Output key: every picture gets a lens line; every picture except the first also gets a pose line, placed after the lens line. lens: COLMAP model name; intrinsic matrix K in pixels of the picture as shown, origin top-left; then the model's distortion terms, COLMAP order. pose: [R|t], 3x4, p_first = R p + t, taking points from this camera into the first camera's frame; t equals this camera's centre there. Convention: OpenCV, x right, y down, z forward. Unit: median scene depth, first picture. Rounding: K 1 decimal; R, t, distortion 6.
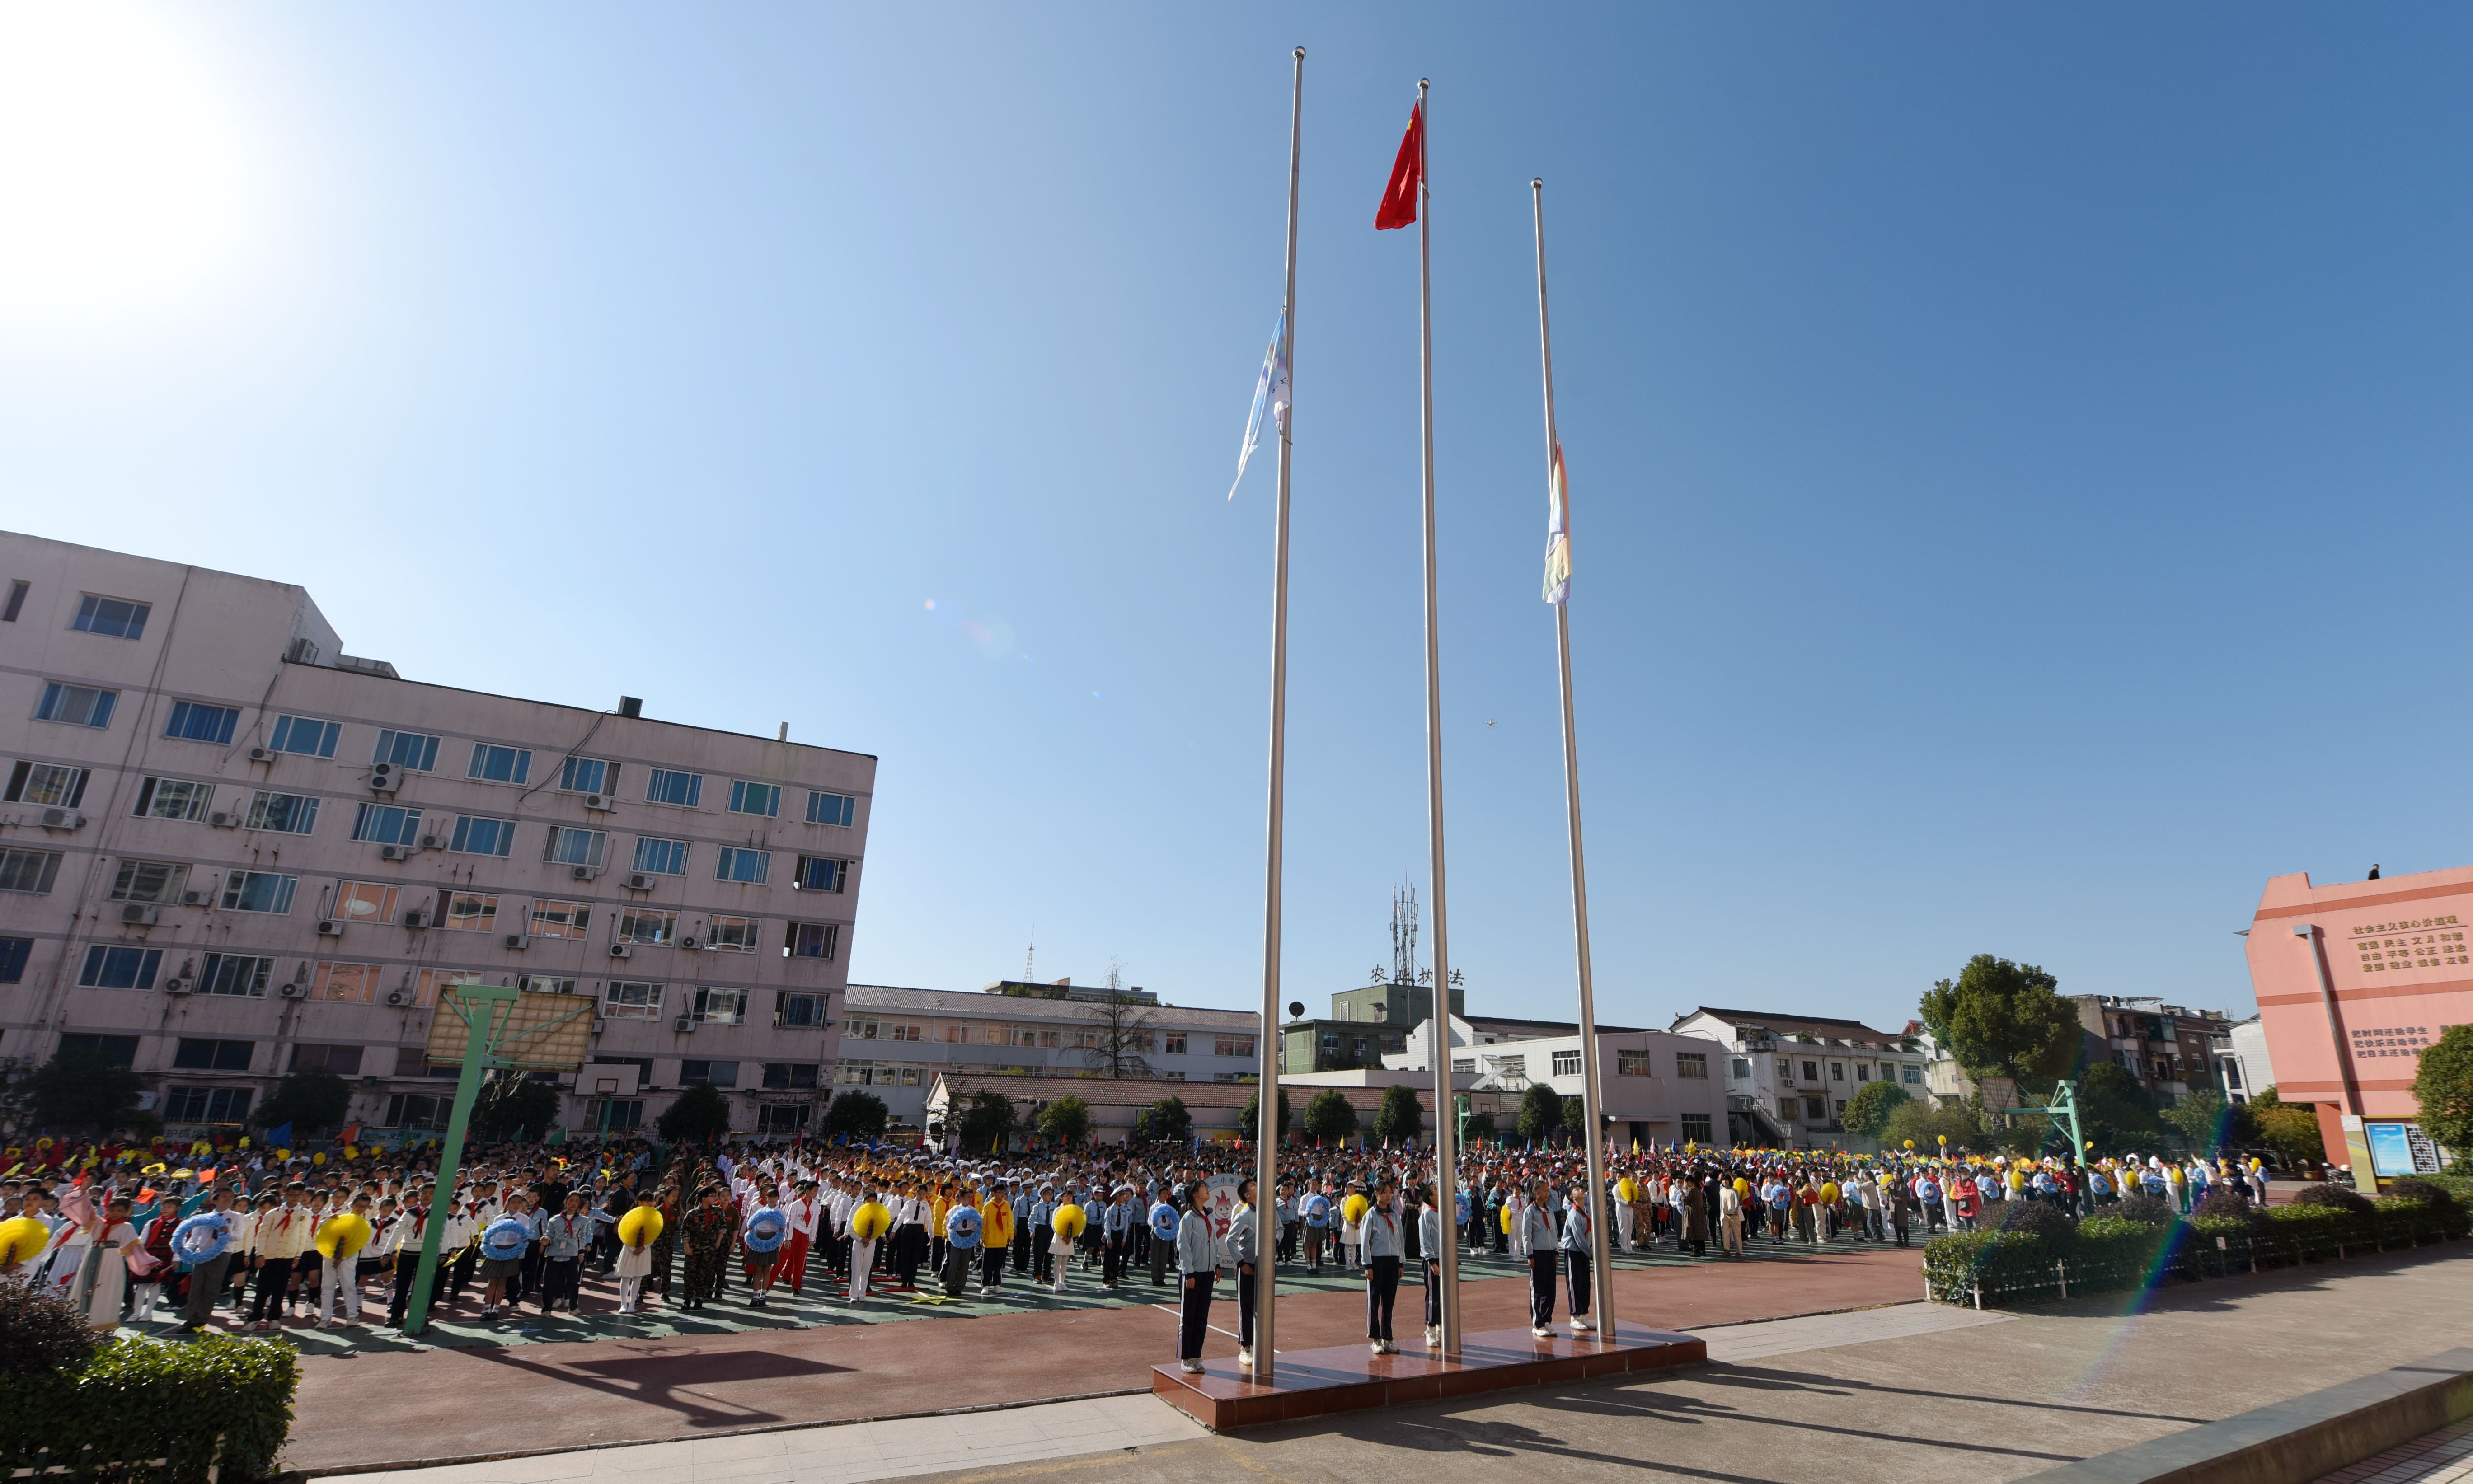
lens RADIAL K [[1056.0, 0, 1312.3], [0, 1056.0, 808.4], [0, 0, 1]] dist [-0.014713, -0.004439]
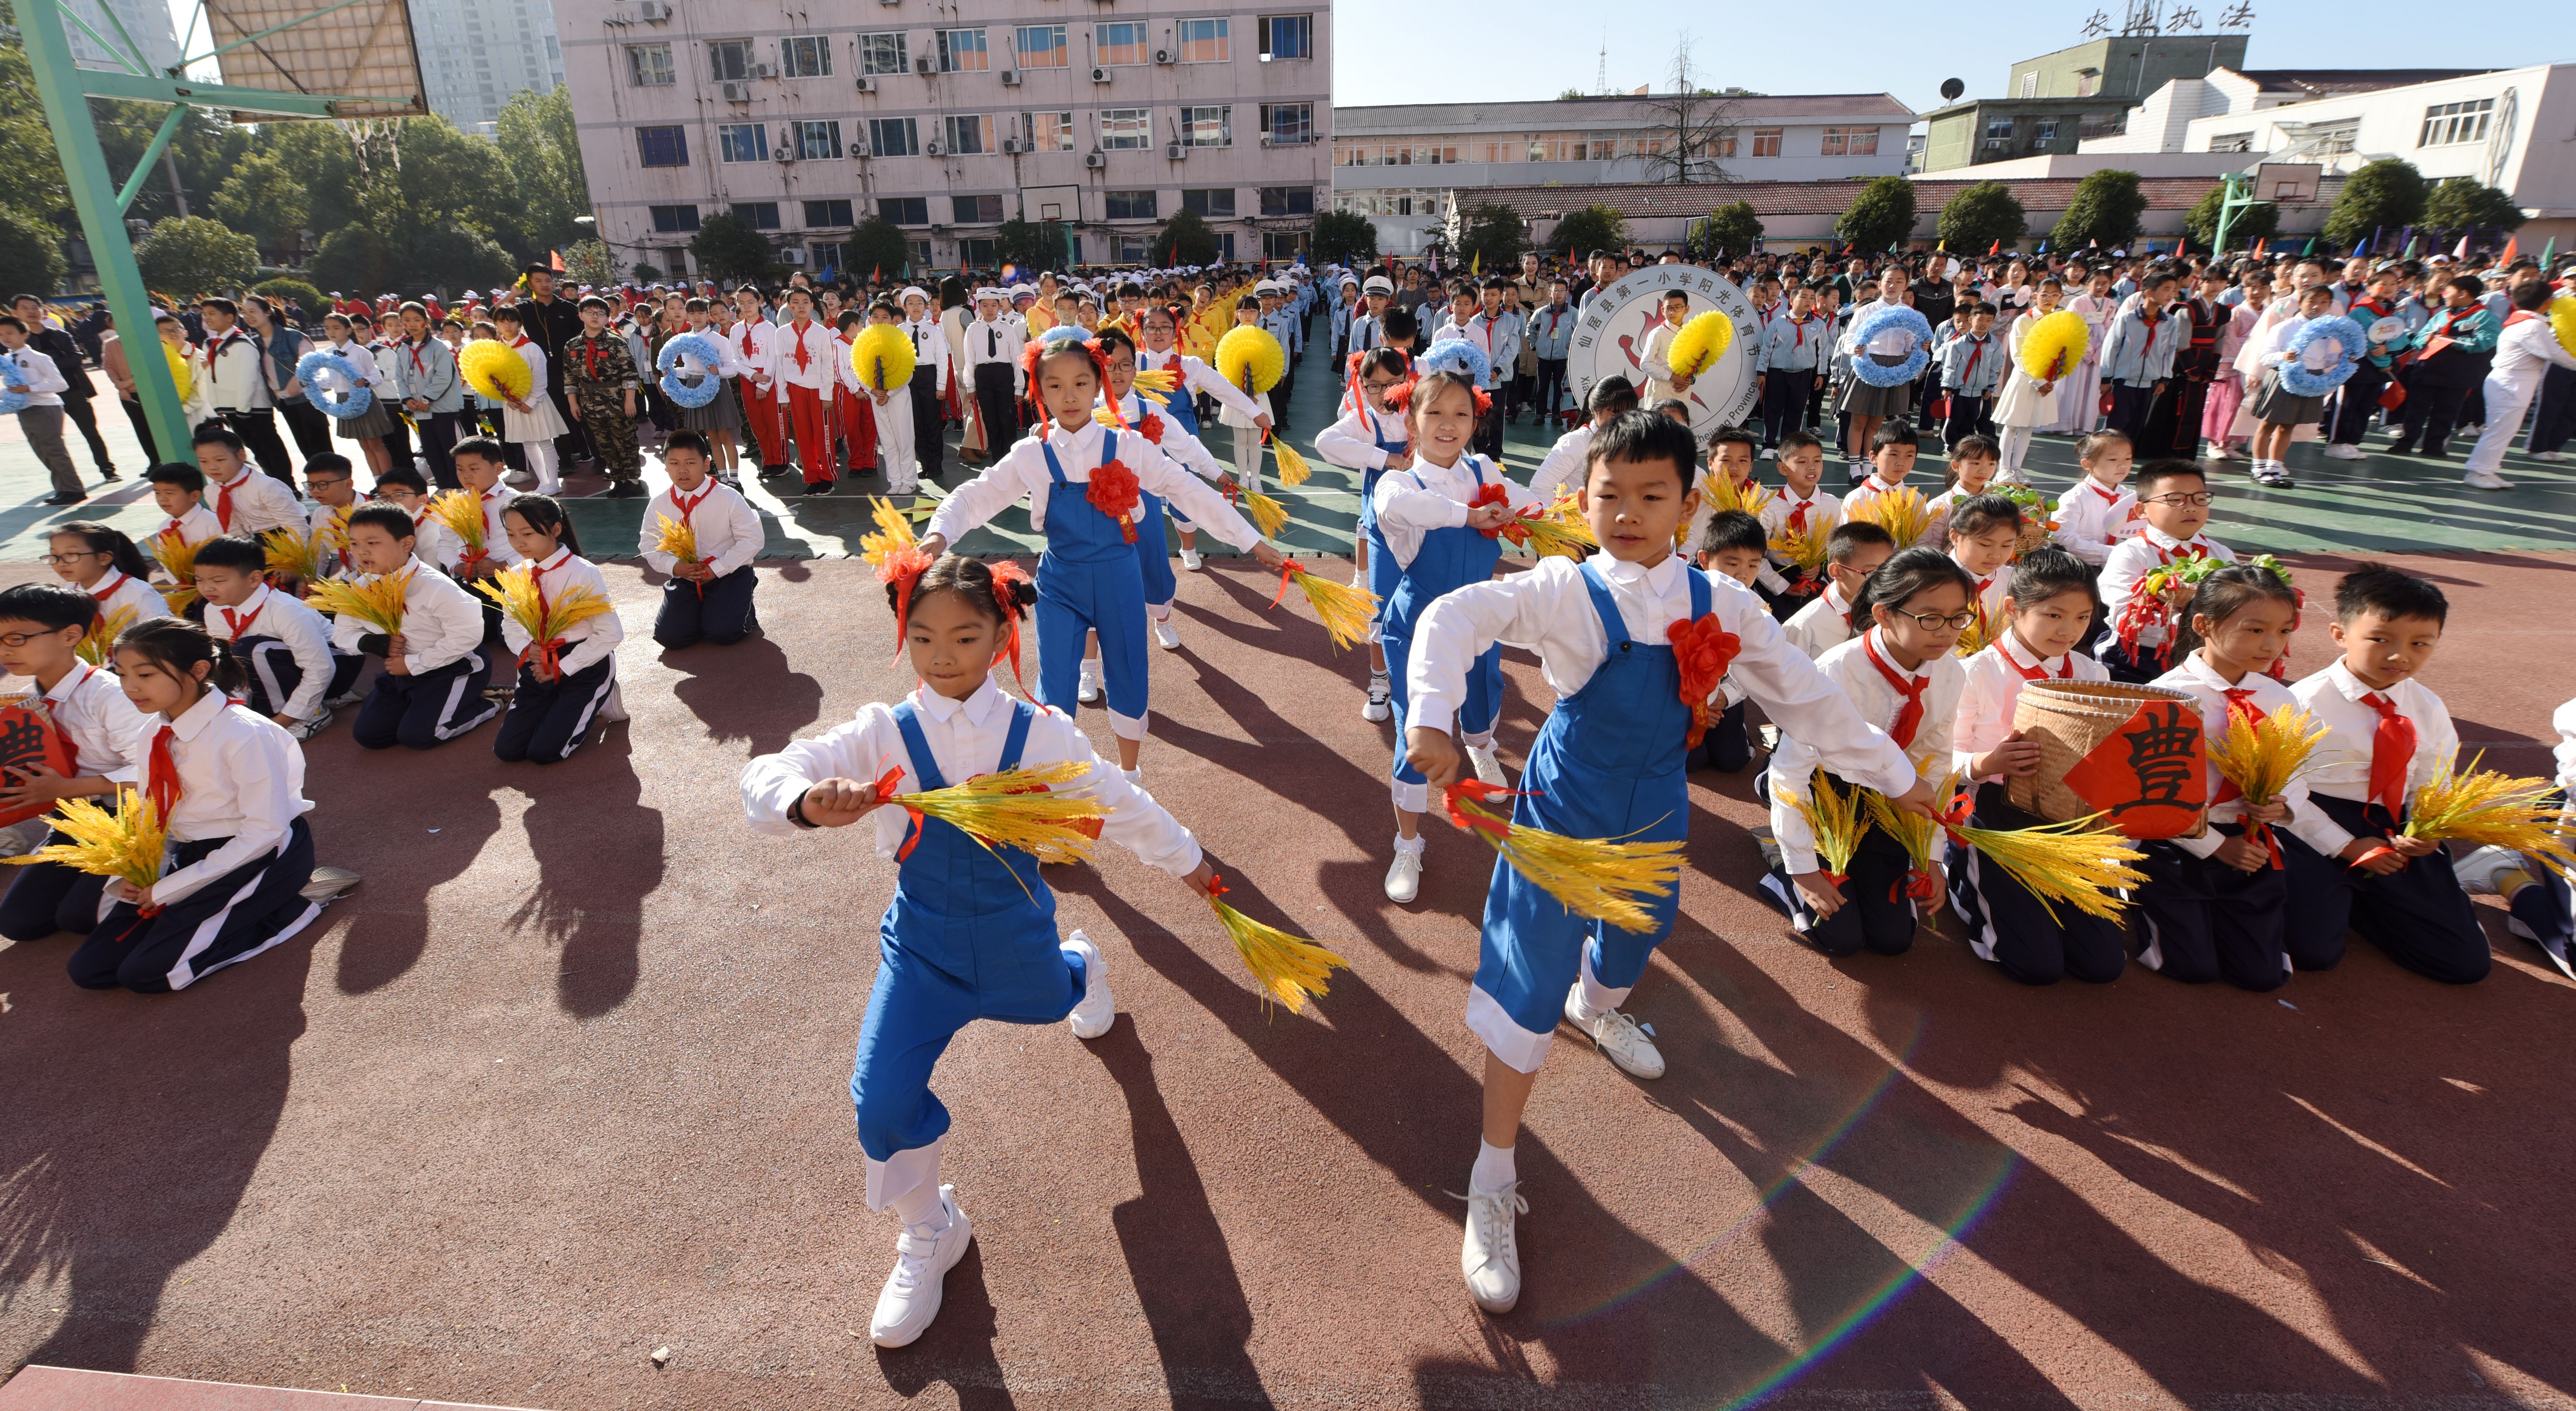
lens RADIAL K [[1035.3, 0, 1260.7], [0, 1035.3, 583.1], [0, 0, 1]] dist [-0.014944, -0.004146]
pose [[0.838557, 0.133172, -0.528288, 0.008510], [0.185091, 0.842356, 0.506140, 0.072784], [0.512410, -0.522208, 0.681714, 0.191321]]
